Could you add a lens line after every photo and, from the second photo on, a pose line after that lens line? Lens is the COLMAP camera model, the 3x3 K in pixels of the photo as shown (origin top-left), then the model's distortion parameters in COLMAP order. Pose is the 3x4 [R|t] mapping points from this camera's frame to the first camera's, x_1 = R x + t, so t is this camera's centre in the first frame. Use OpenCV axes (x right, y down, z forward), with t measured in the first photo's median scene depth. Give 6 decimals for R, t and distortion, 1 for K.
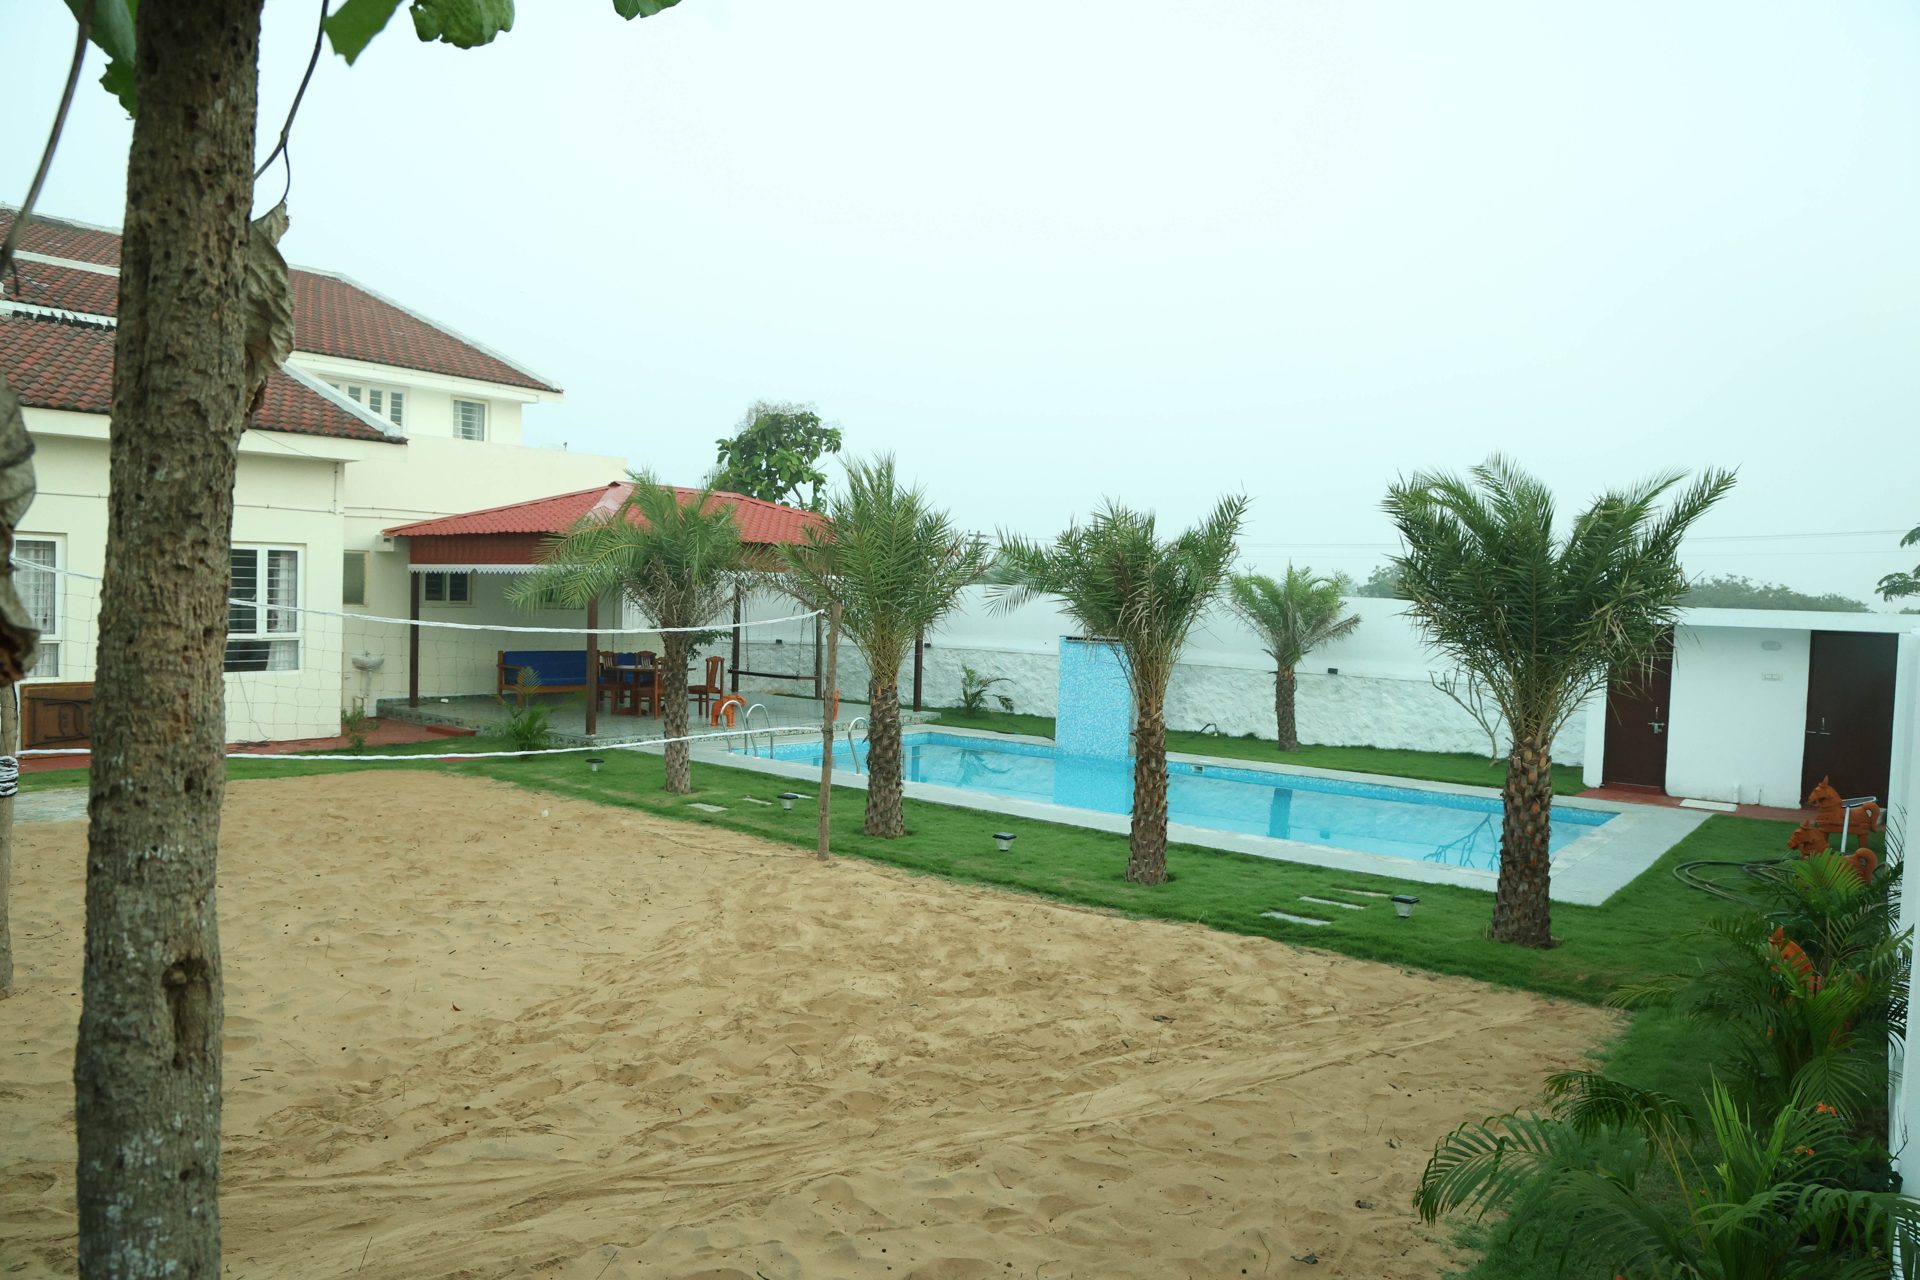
lens RADIAL K [[1293.9, 0, 956.9], [0, 1293.9, 640.4], [0, 0, 1]] dist [-0.090078, 0.001917]
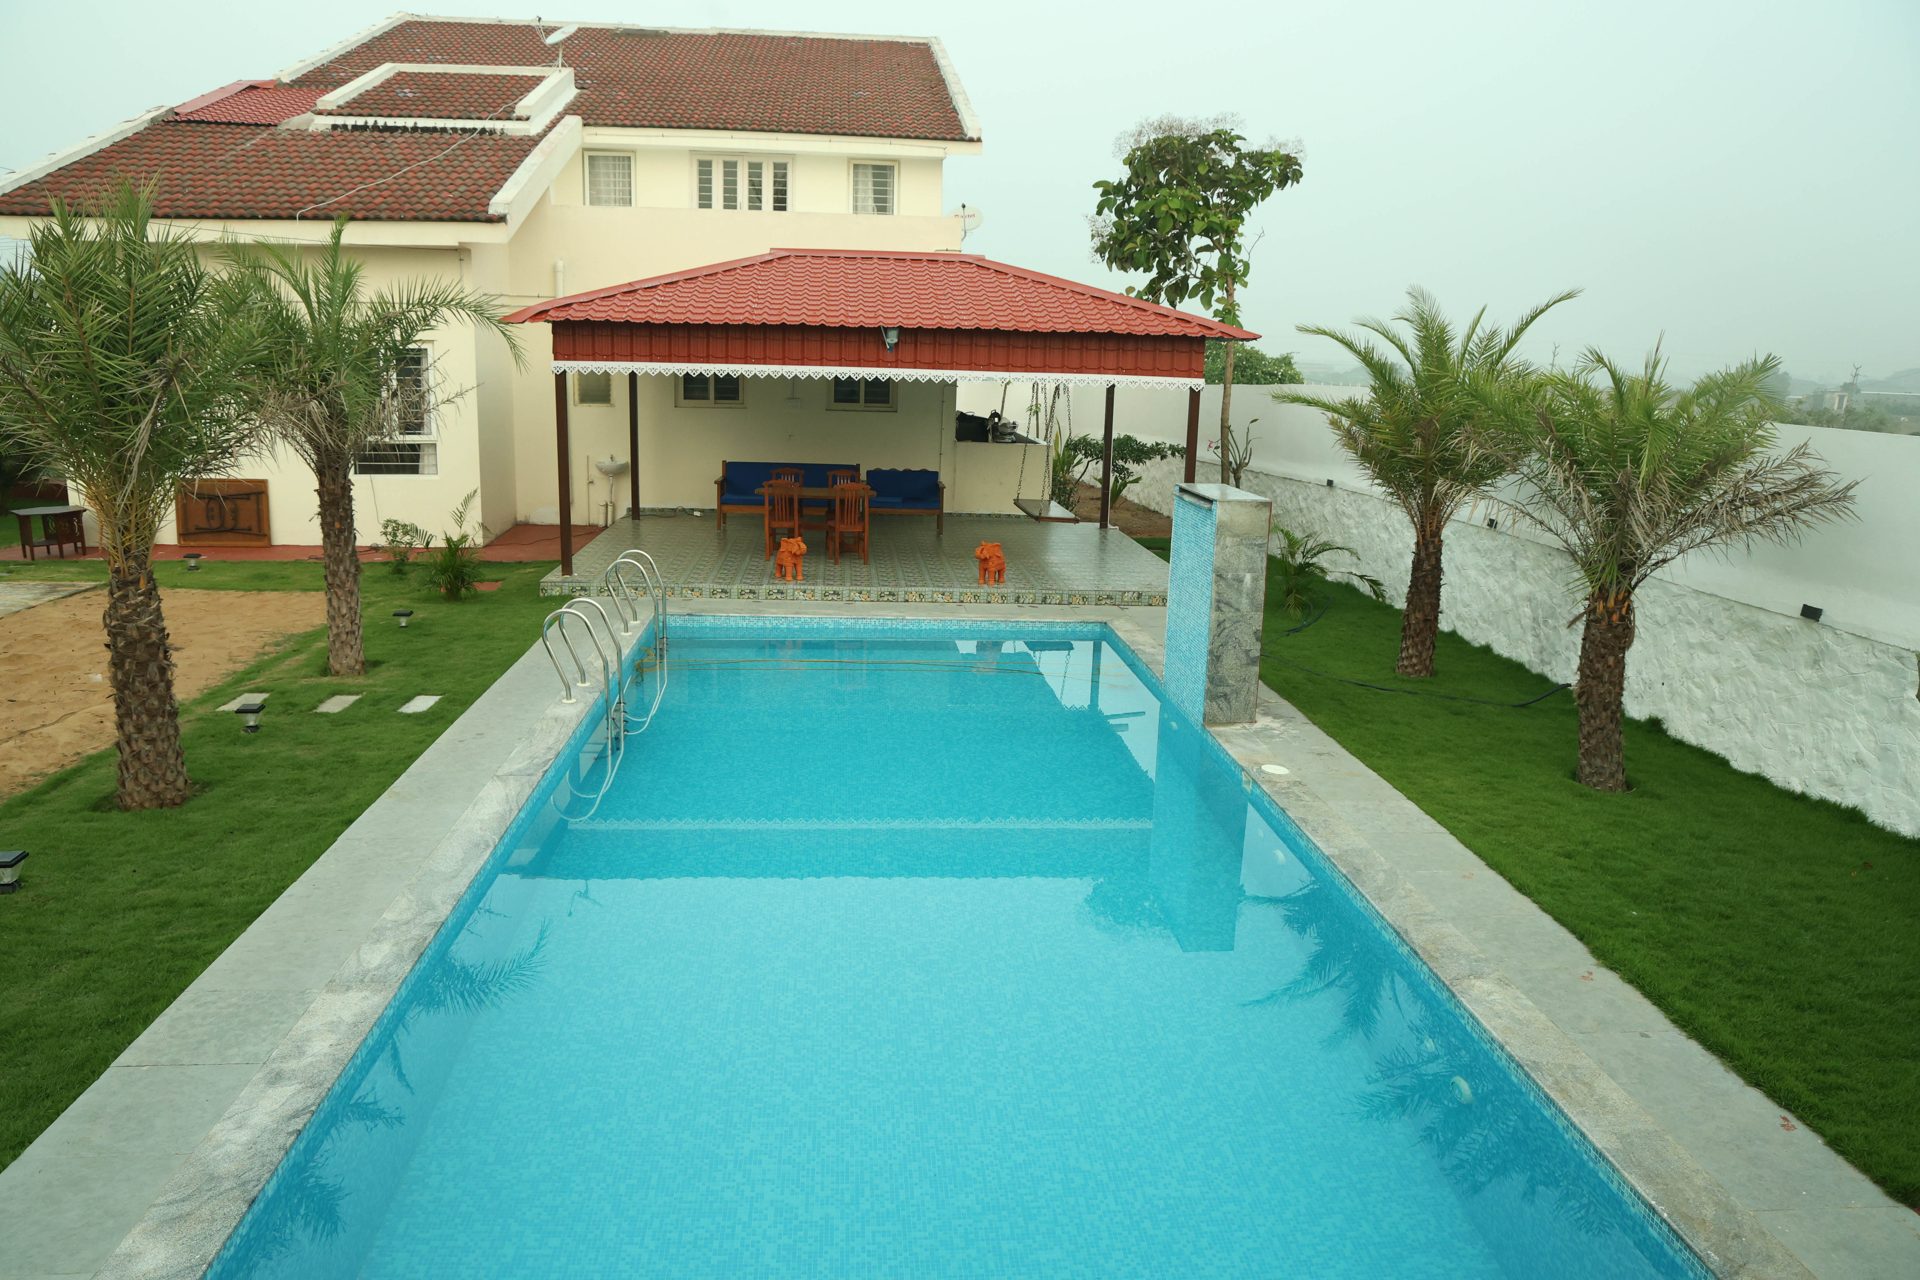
lens RADIAL K [[1293.9, 0, 961.2], [0, 1293.9, 644.1], [0, 0, 1]] dist [-0.090078, 0.001917]
pose [[0.688662, 0.148238, -0.709768, 0.393440], [-0.034362, 0.984451, 0.172267, -0.025690], [0.724268, -0.094245, 0.683047, 0.536616]]
